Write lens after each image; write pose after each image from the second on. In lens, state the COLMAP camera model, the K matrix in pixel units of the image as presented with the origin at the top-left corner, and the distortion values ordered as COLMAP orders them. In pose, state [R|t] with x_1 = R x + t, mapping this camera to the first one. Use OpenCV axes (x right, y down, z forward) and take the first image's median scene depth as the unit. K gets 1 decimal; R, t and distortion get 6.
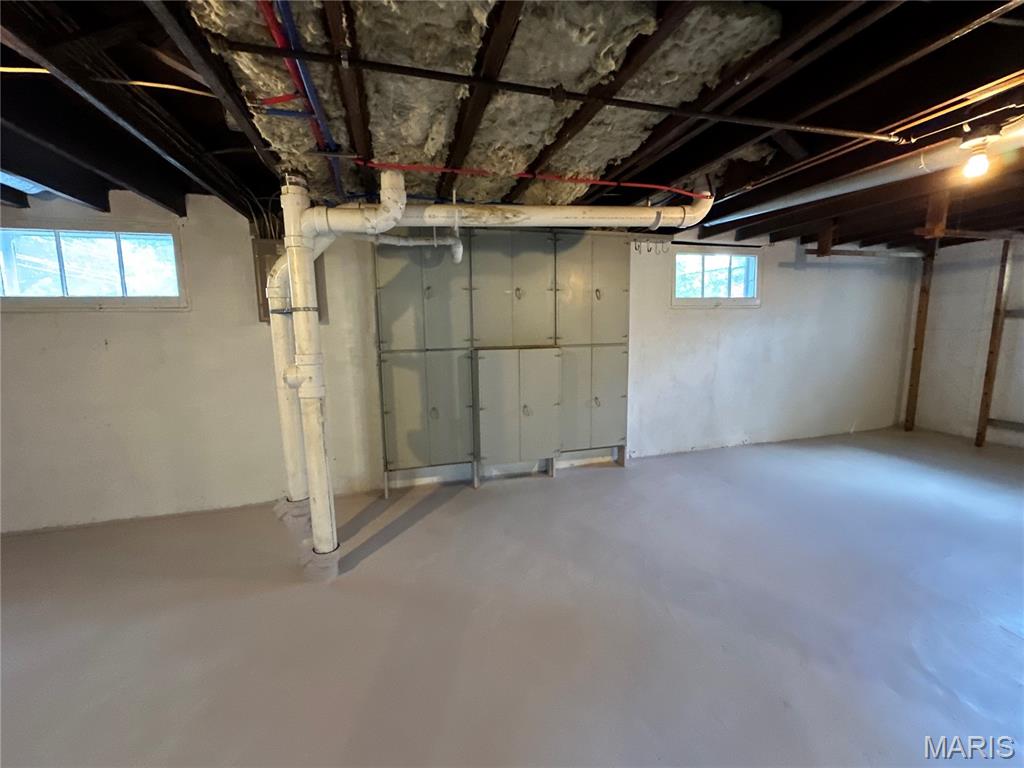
lens RADIAL K [[410.0, 0, 511.6], [0, 410.0, 385.6], [0, 0, 1]] dist [-0.005889, 0.001414]
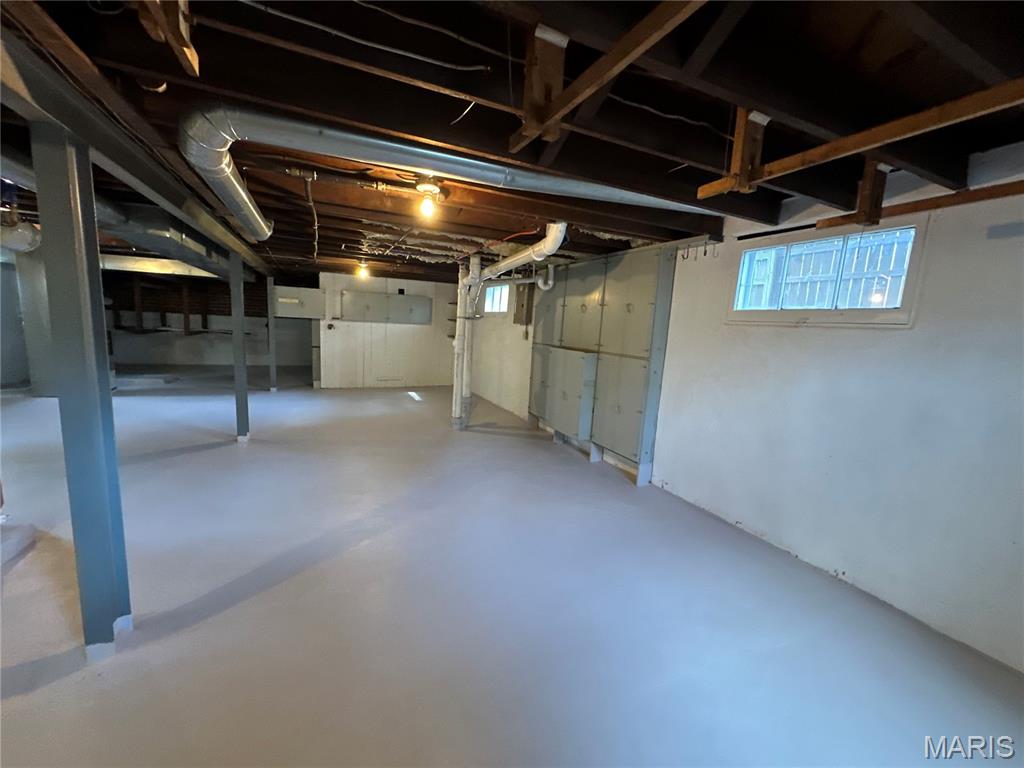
lens RADIAL K [[410.0, 0, 512.8], [0, 410.0, 384.3], [0, 0, 1]] dist [-0.005889, 0.001414]
pose [[0.162239, 0.171747, -0.971690, 1.168553], [-0.191411, 0.971509, 0.139756, -0.117015], [0.968008, 0.163318, 0.190491, 0.517424]]
